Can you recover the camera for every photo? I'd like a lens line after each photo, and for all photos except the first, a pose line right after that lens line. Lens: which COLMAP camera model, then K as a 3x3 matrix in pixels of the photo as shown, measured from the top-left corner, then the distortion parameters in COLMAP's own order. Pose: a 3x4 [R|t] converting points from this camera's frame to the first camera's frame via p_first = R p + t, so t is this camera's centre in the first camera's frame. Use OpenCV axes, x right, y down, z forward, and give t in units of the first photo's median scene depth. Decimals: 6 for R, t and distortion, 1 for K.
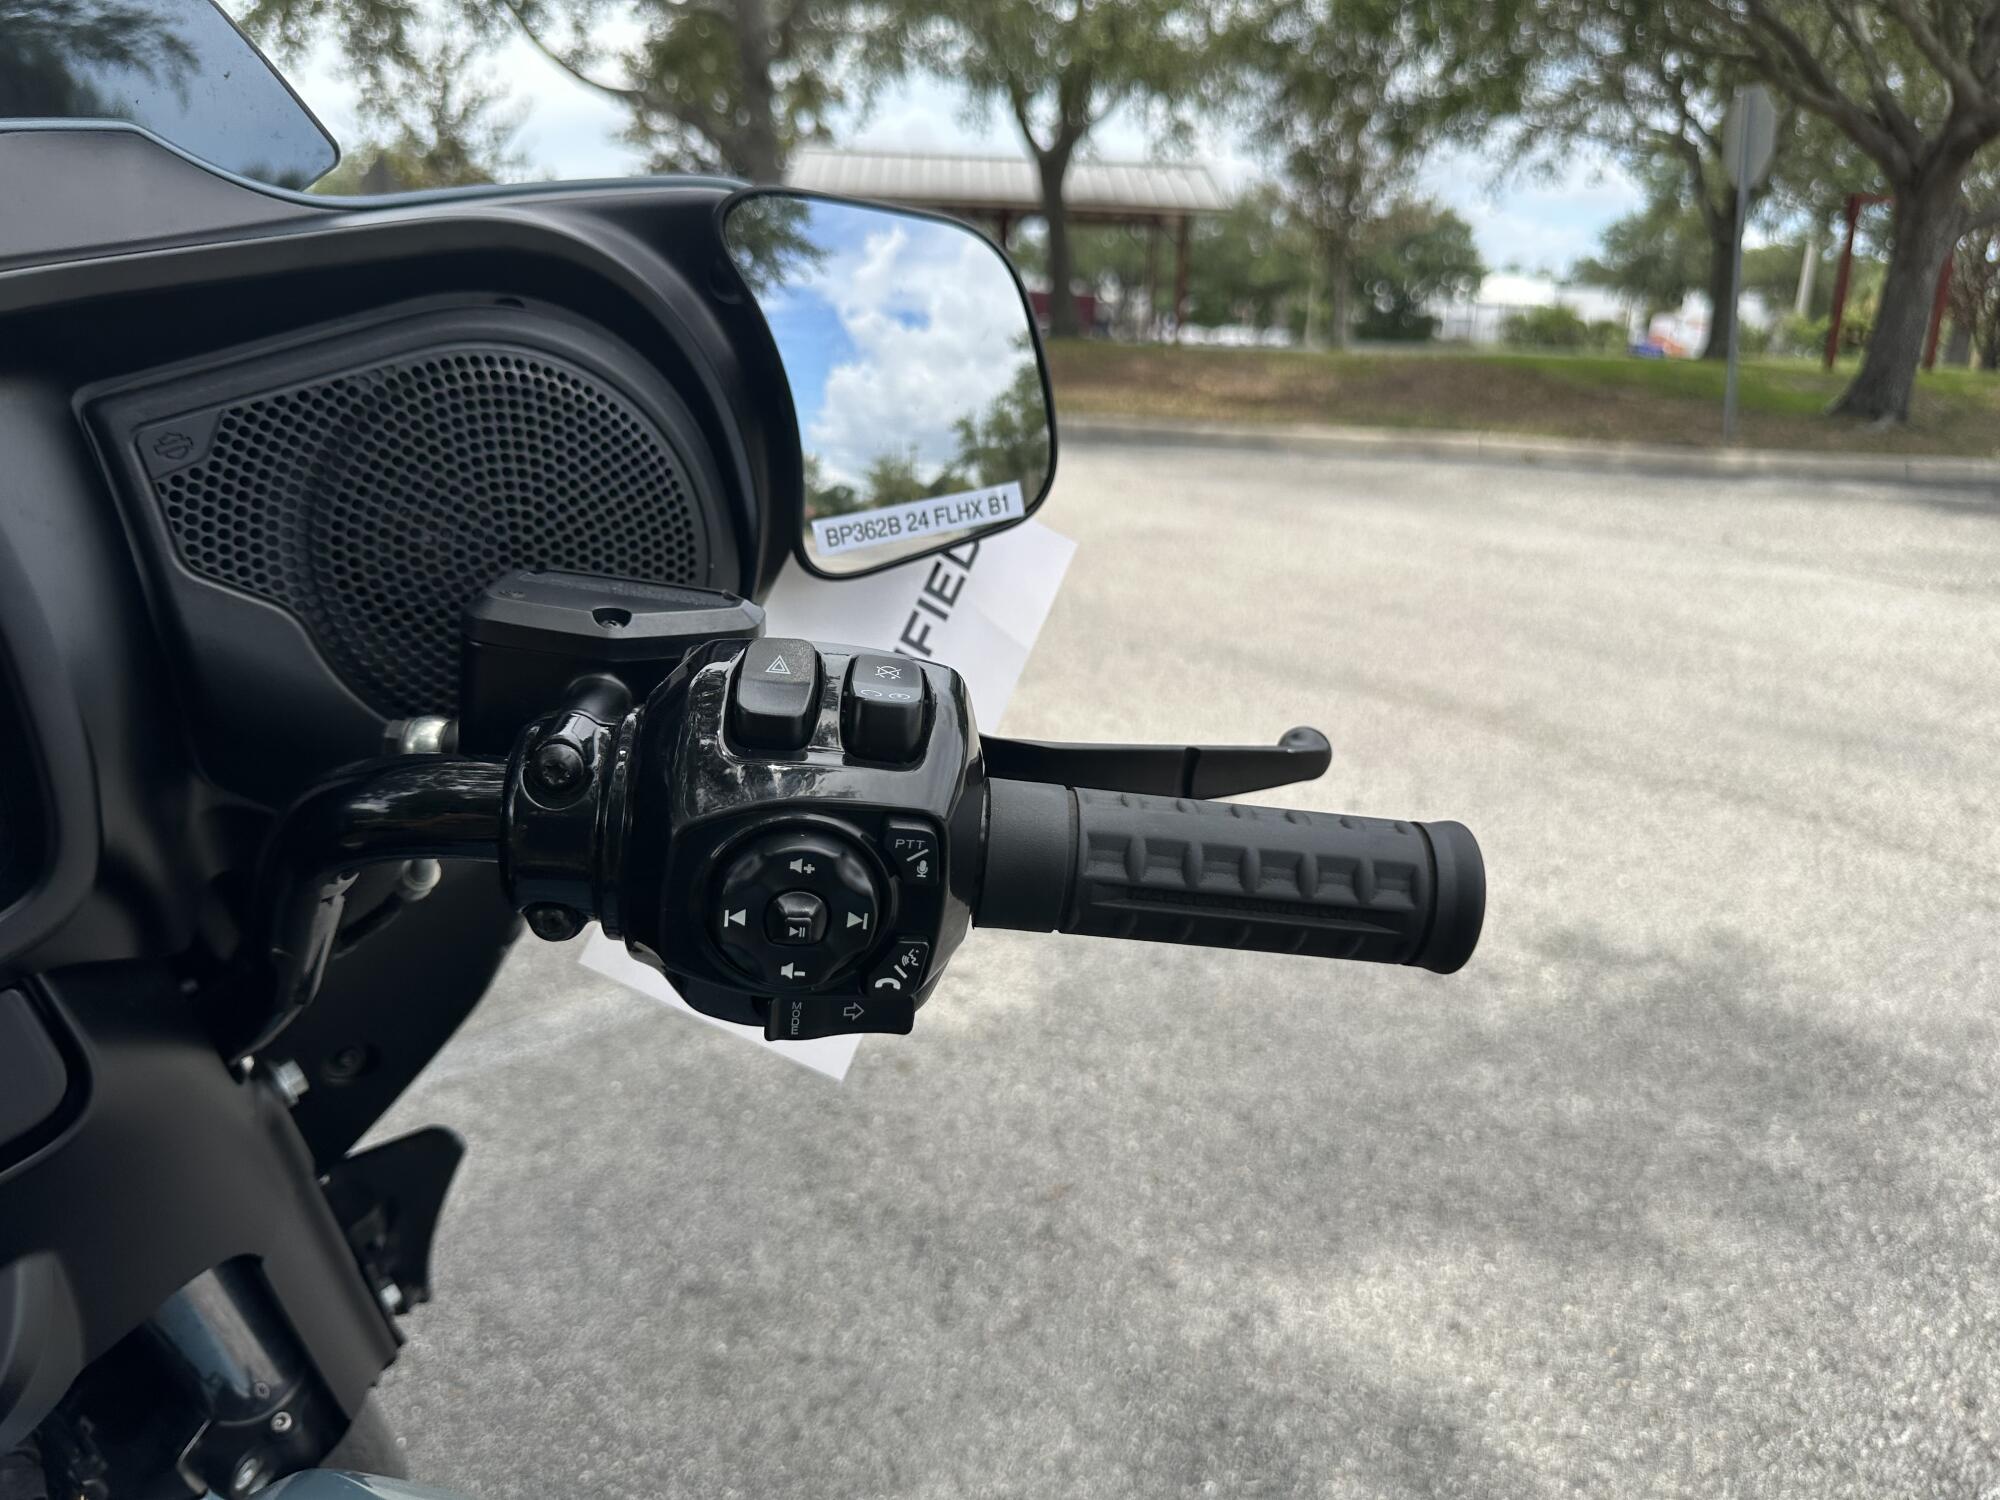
lens RADIAL K [[1418.4, 0, 1010.3], [0, 1418.4, 761.6], [0, 0, 1]] dist [0.015648, -0.033611]
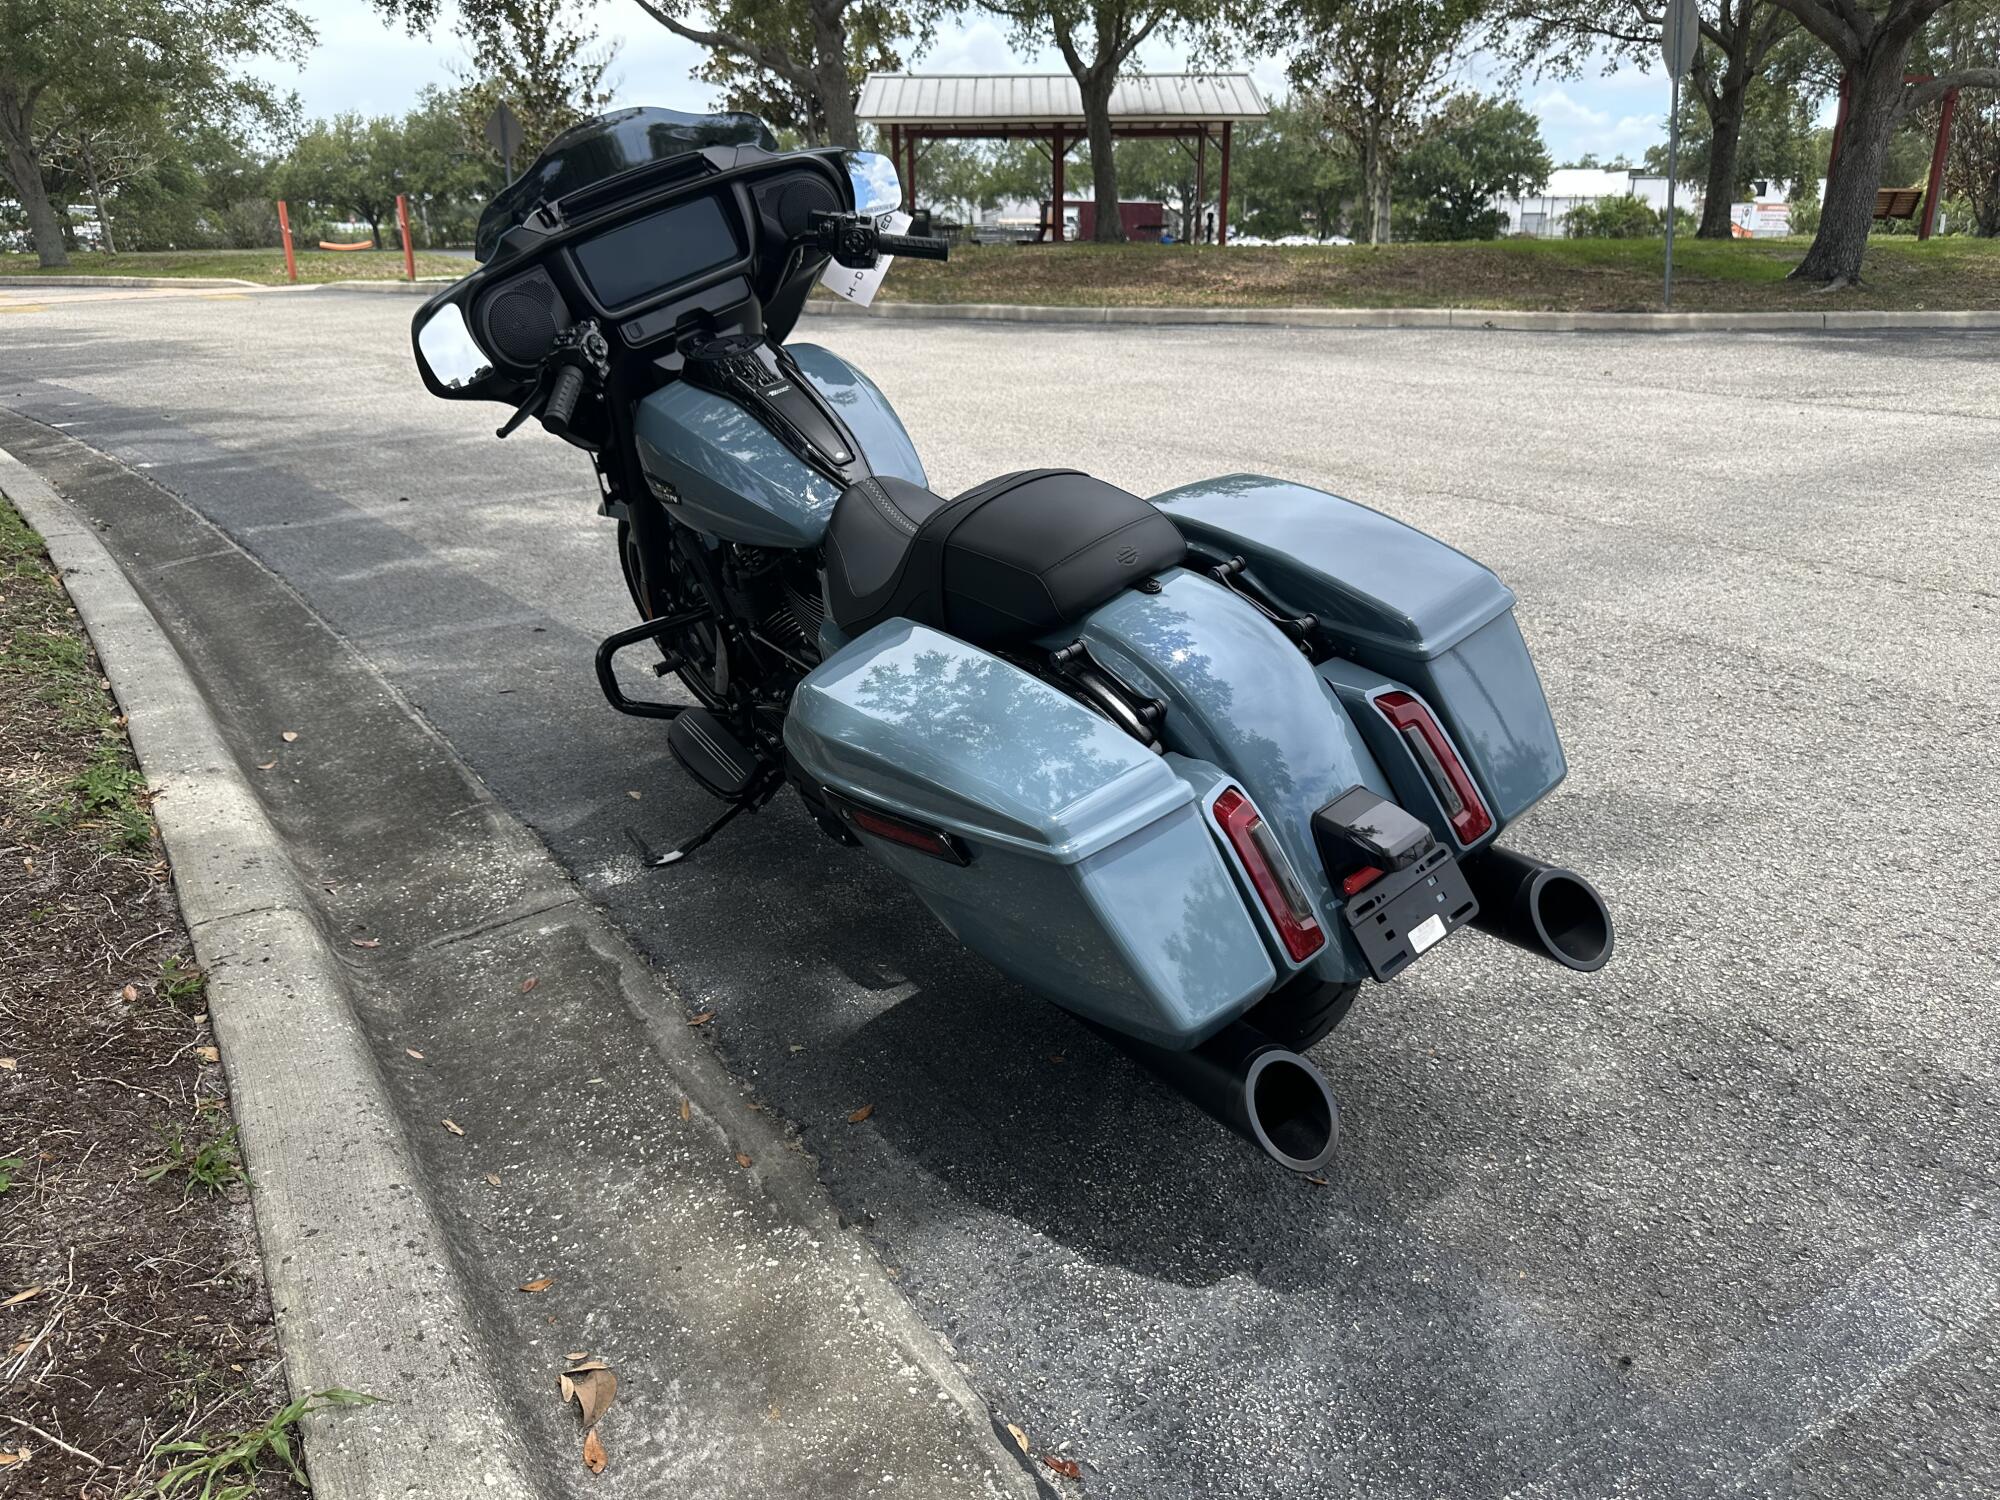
lens RADIAL K [[1418.4, 0, 1012.6], [0, 1418.4, 766.3], [0, 0, 1]] dist [0.015648, -0.033611]
pose [[0.998047, -0.019586, -0.059318, 0.019110], [0.022759, 0.998320, 0.053292, 0.043711], [0.058175, -0.054538, 0.996816, -0.117523]]
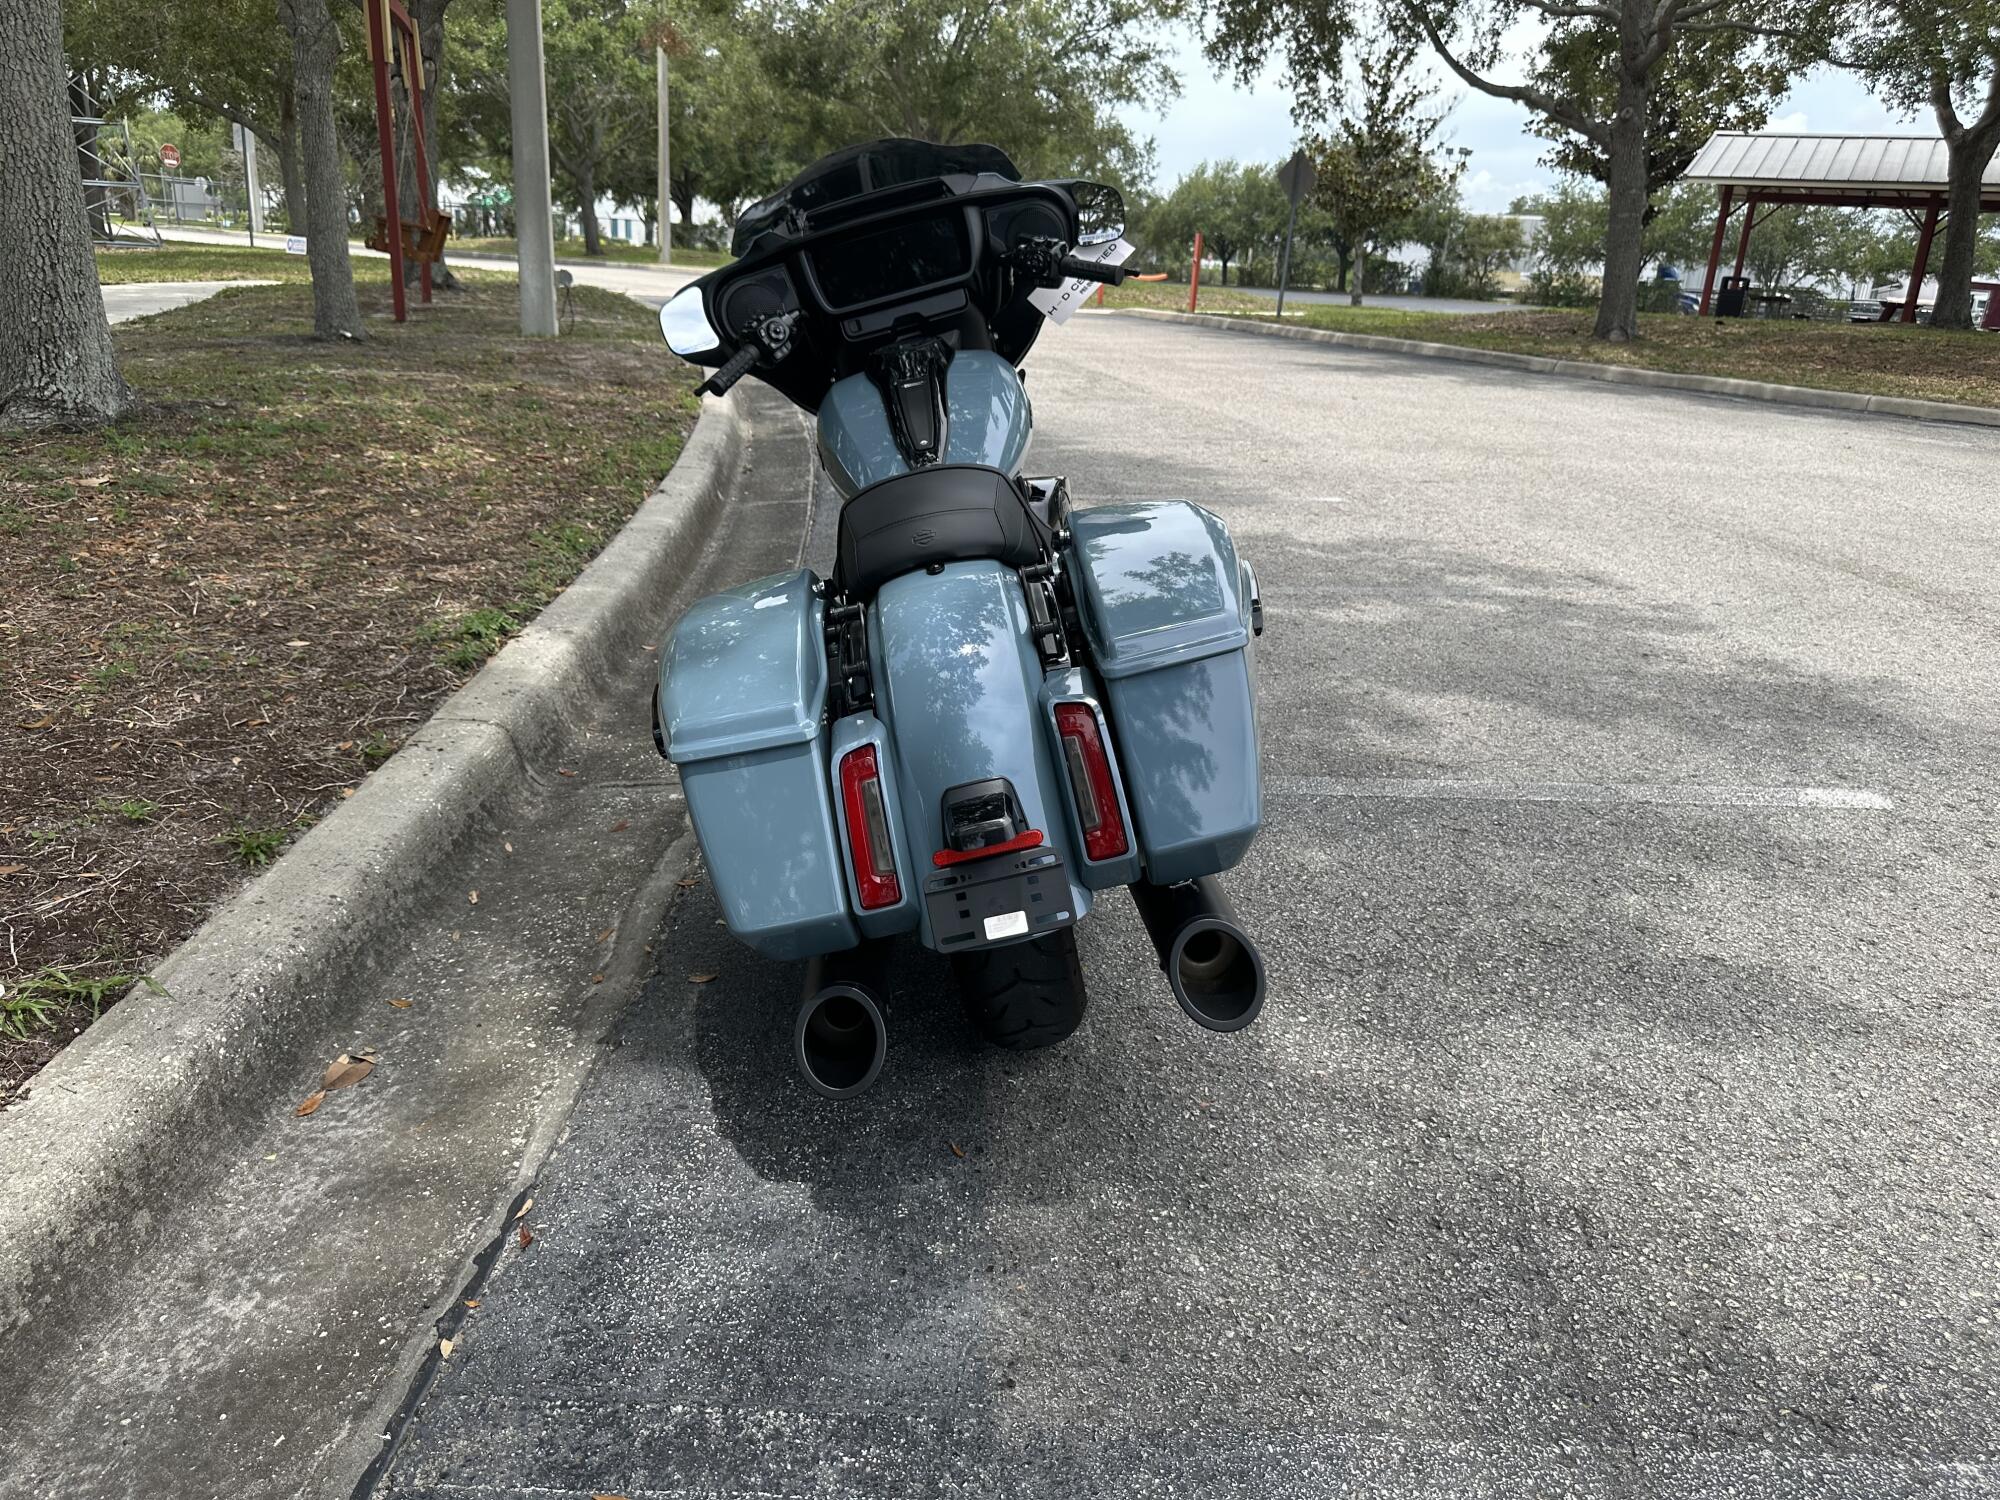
lens RADIAL K [[1418.4, 0, 1011.0], [0, 1418.4, 760.9], [0, 0, 1]] dist [0.015648, -0.033611]
pose [[0.825251, 0.199534, -0.528343, 0.082438], [-0.195985, 0.978553, 0.063440, 0.043165], [0.529670, 0.051194, 0.846658, -0.106646]]
